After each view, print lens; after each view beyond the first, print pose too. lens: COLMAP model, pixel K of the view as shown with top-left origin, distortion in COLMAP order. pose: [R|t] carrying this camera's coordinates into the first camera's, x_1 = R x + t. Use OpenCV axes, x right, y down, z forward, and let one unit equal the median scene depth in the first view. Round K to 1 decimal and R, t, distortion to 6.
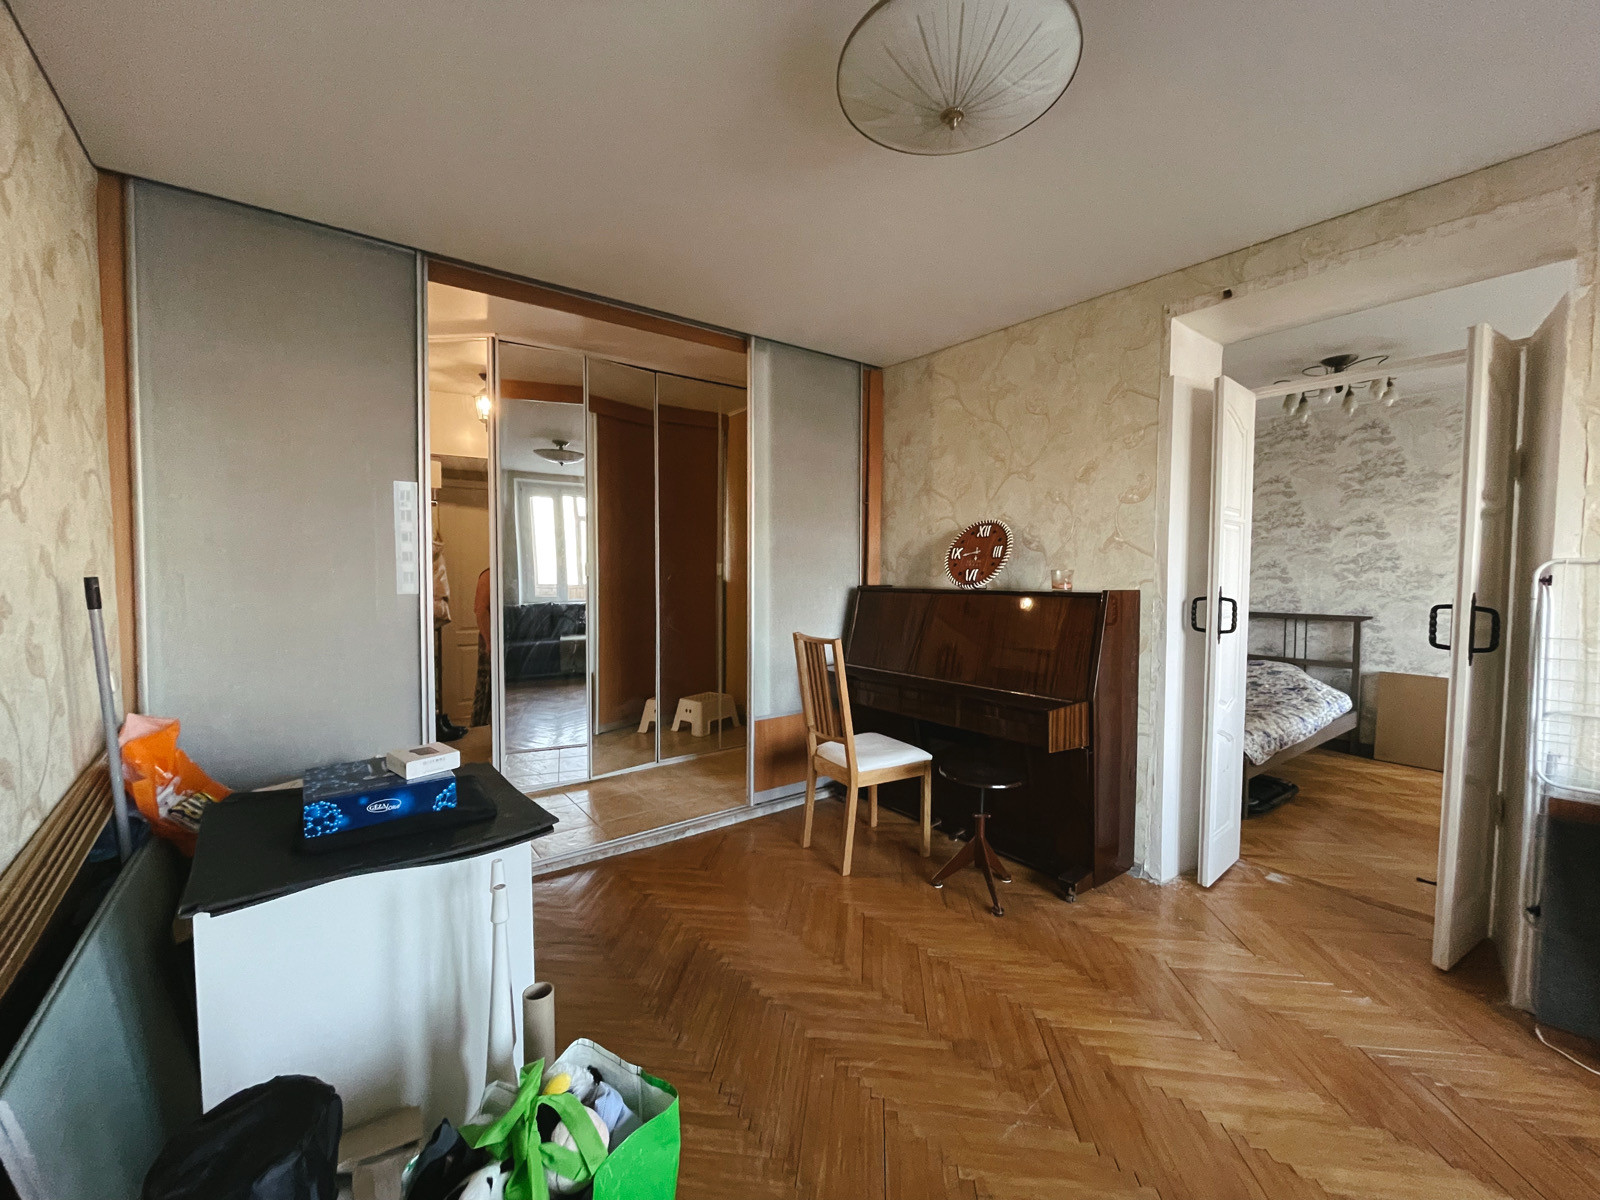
lens RADIAL K [[646.2, 0, 796.4], [0, 646.2, 597.8], [0, 0, 1]] dist [-0.002450, -0.000091]
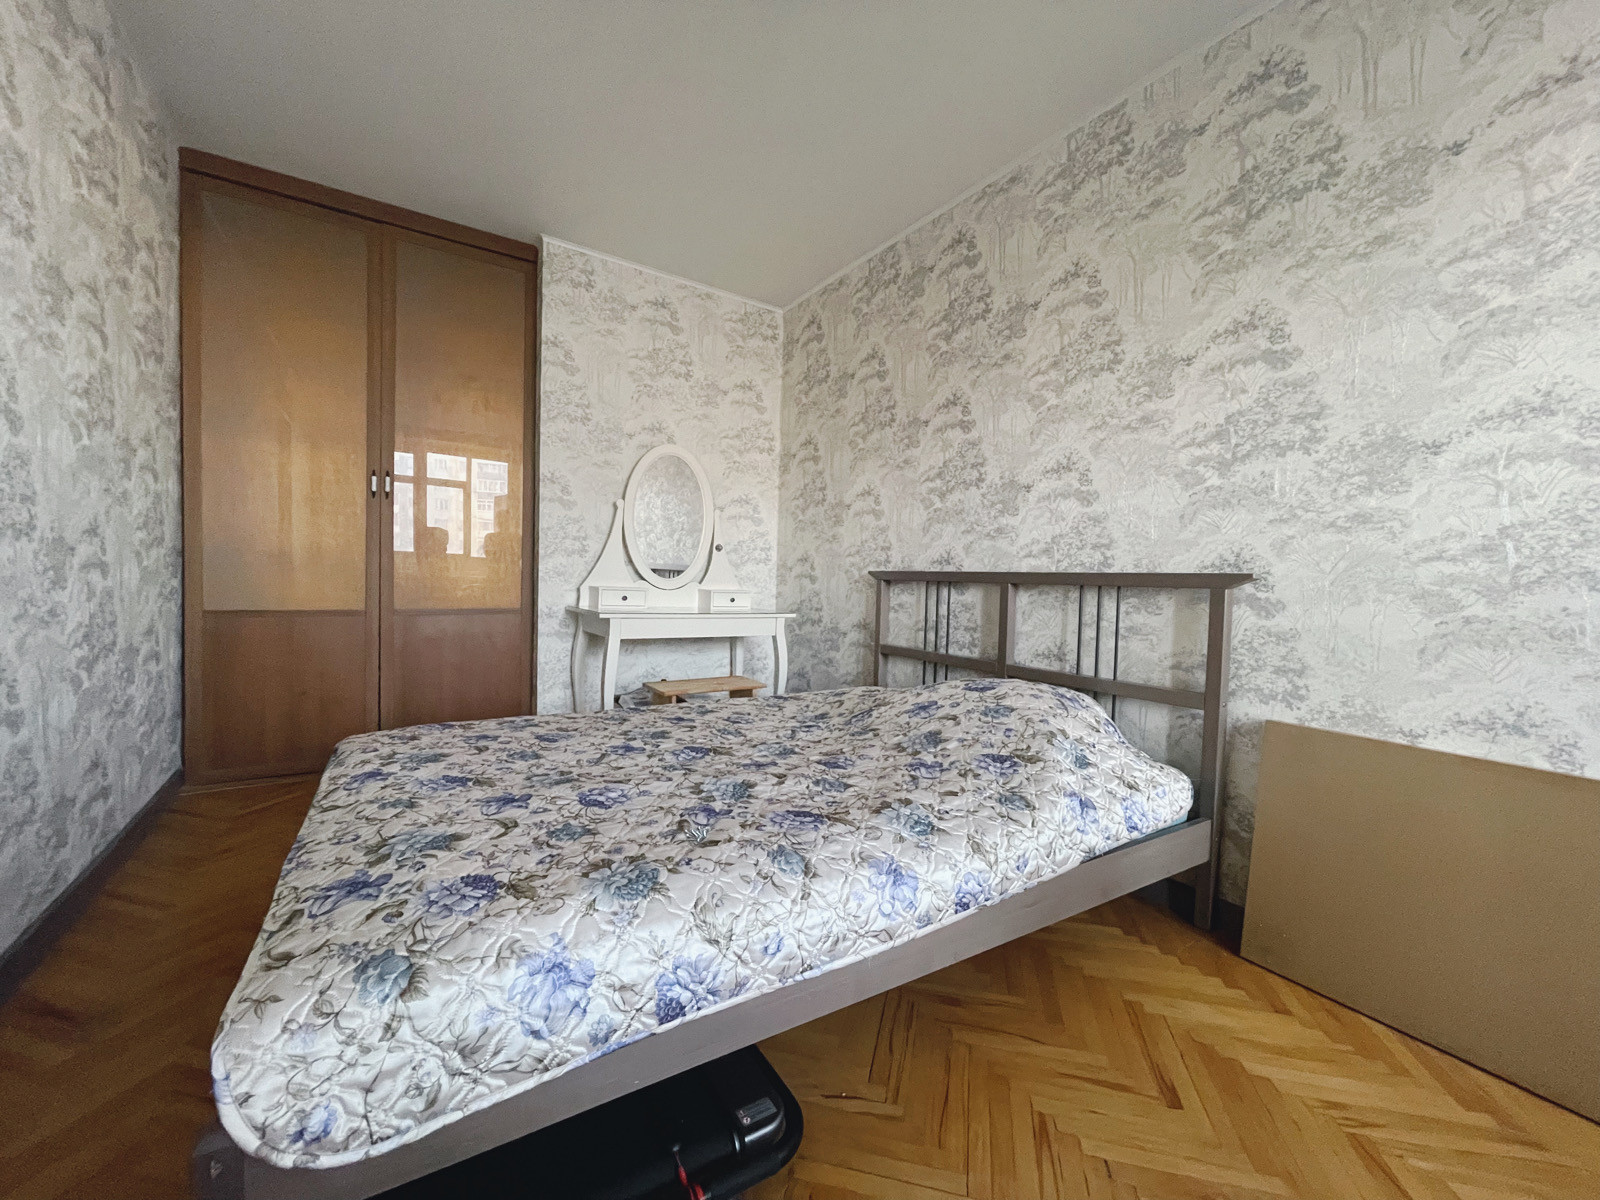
lens RADIAL K [[646.2, 0, 802.9], [0, 646.2, 601.0], [0, 0, 1]] dist [-0.002450, -0.000091]
pose [[0.993661, 0.018669, -0.110853, 0.666576], [-0.018467, 0.999825, 0.002848, 0.048053], [0.110887, -0.000782, 0.993833, 0.588537]]
